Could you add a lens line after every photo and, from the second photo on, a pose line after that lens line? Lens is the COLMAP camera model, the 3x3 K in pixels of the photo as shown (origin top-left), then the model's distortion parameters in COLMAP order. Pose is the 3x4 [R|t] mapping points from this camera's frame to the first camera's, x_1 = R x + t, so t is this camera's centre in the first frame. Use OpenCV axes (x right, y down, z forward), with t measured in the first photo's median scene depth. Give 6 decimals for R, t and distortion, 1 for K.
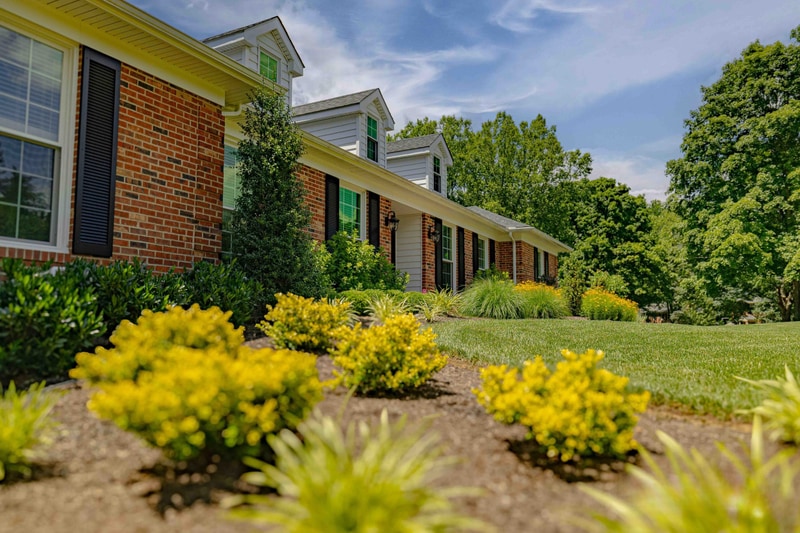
lens RADIAL K [[593.4, 0, 400.0], [0, 593.4, 266.5], [0, 0, 1]] dist [0.004099, 0.004308]
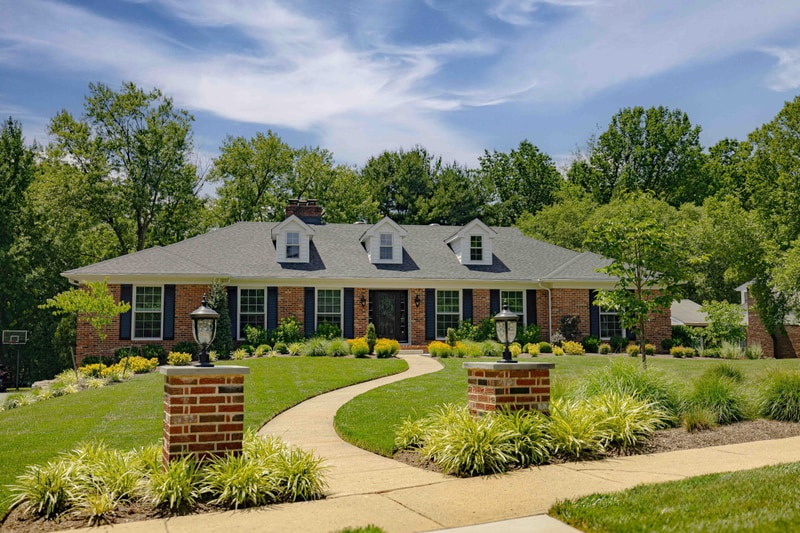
lens RADIAL K [[822.4, 0, 400.0], [0, 822.4, 266.5], [0, 0, 1]] dist [0.010521, 0.008132]
pose [[0.602568, -0.080344, -0.794013, 0.673524], [0.082600, 0.995855, -0.038083, -0.024075], [0.793781, -0.042638, 0.606707, -0.144935]]
